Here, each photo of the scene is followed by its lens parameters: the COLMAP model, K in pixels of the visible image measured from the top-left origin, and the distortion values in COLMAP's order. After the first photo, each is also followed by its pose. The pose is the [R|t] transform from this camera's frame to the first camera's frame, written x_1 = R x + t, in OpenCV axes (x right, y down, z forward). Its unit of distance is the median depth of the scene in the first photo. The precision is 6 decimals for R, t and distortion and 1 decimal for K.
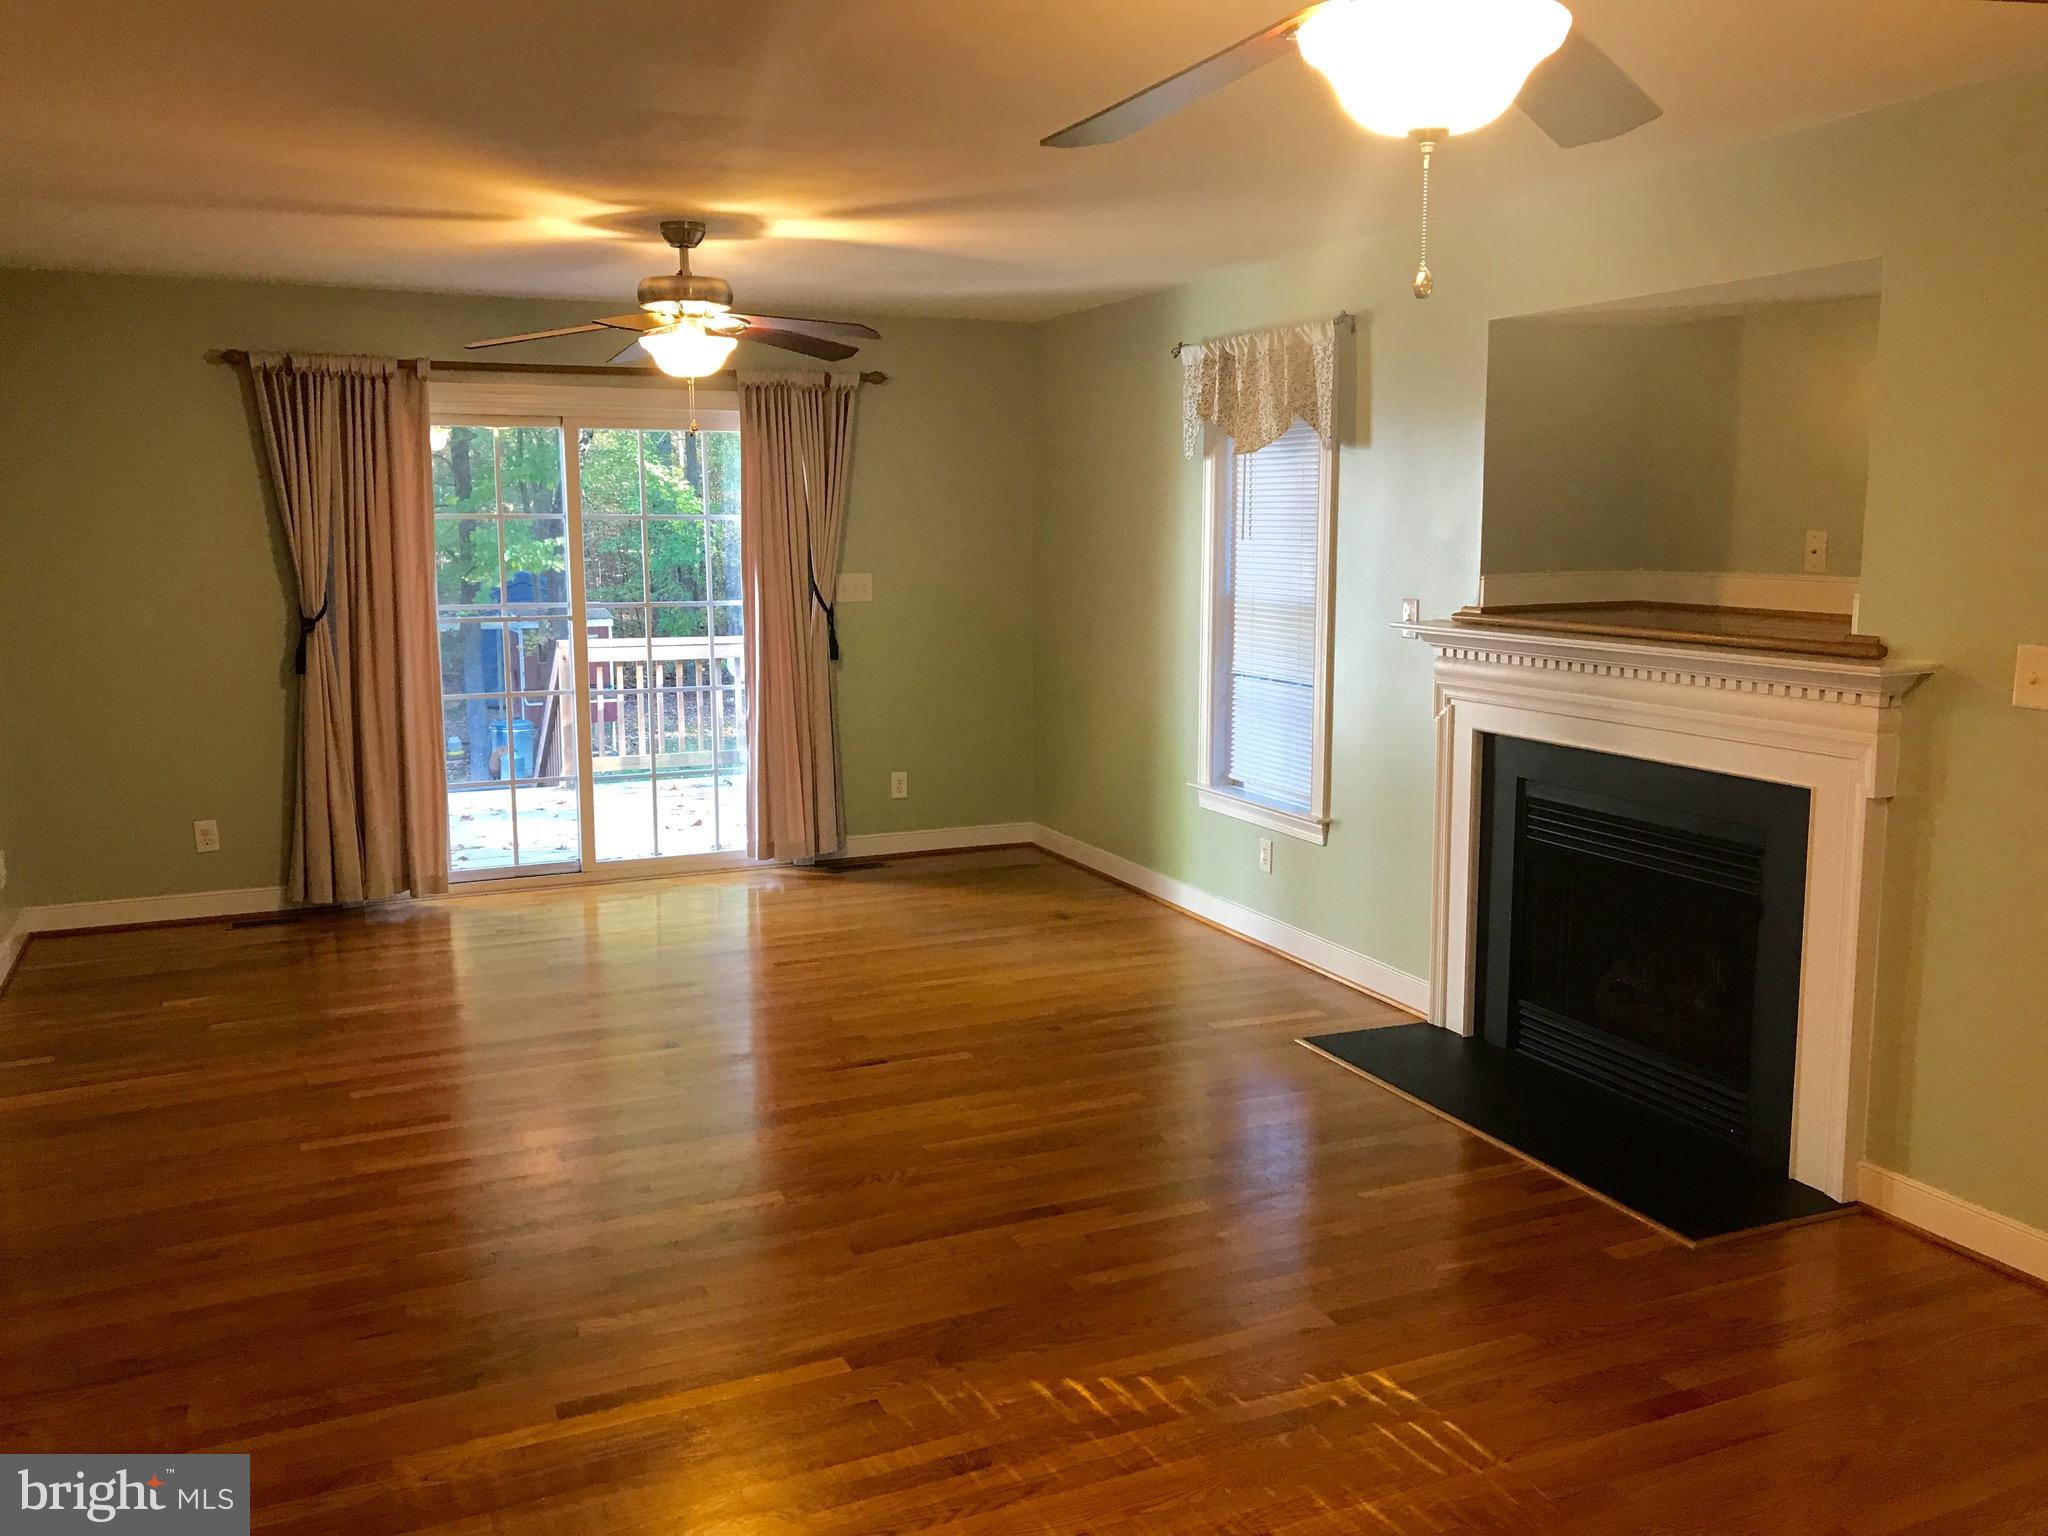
lens RADIAL K [[1705.4, 0, 1012.6], [0, 1705.4, 750.5], [0, 0, 1]] dist [0.064343, -0.021831]
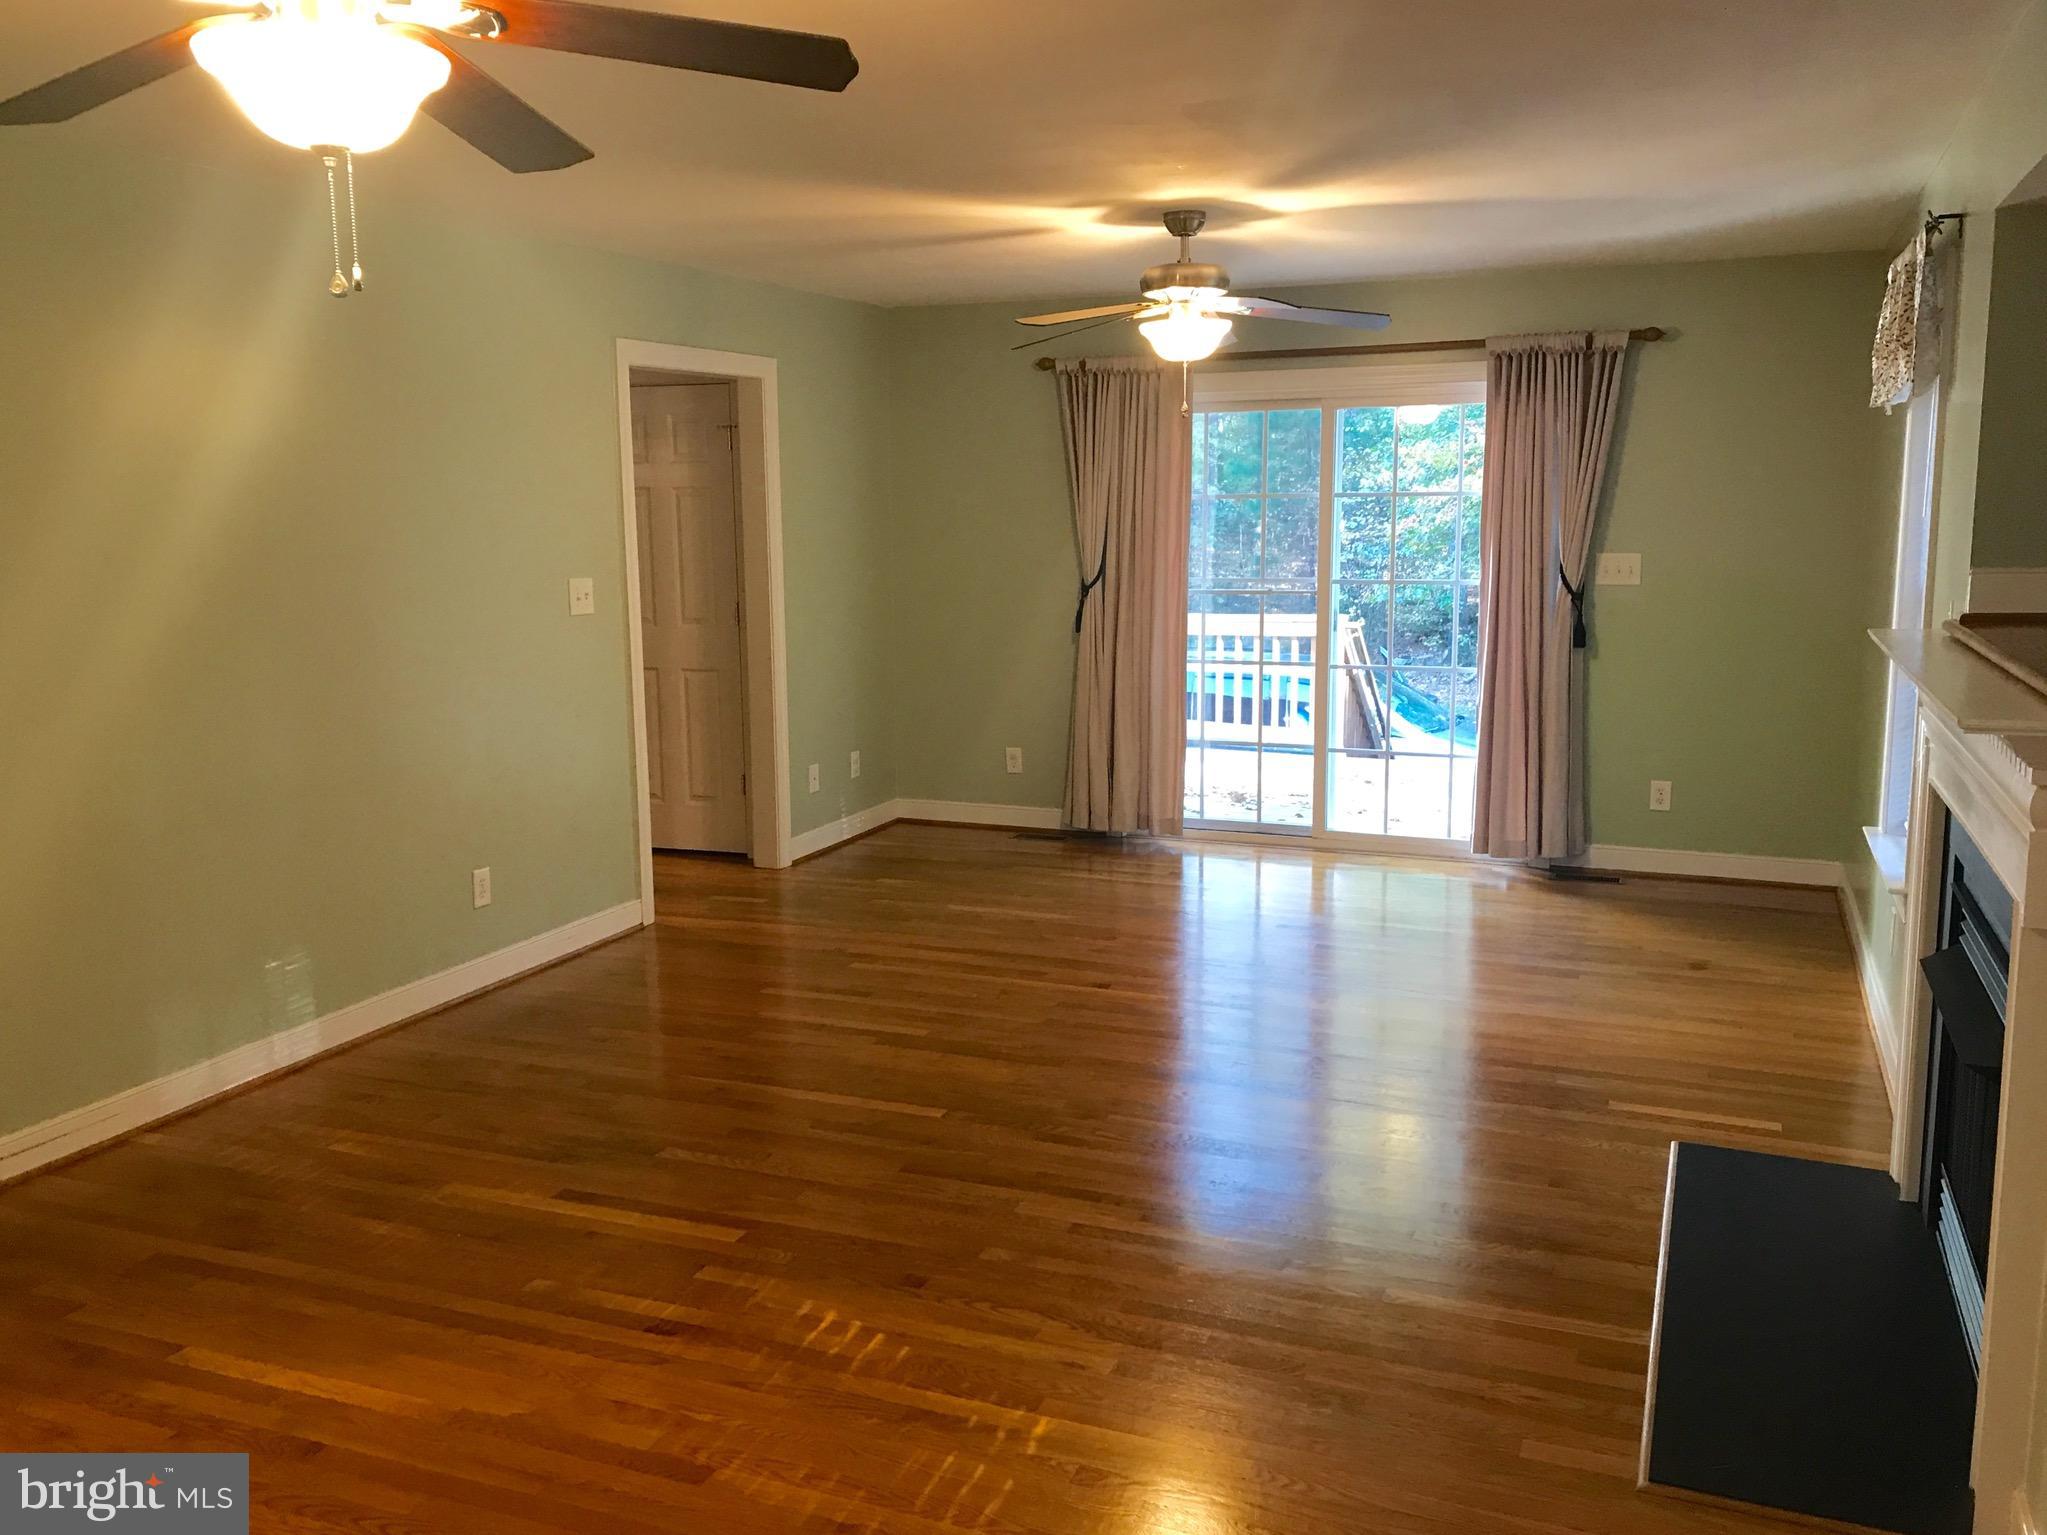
lens RADIAL K [[1704.6, 0, 1000.9], [0, 1704.6, 764.5], [0, 0, 1]] dist [0.064343, -0.021831]
pose [[0.686595, 0.111402, -0.718455, 0.388942], [-0.096236, 0.993421, 0.062070, -0.021037], [0.720643, 0.026524, 0.692799, 0.156071]]
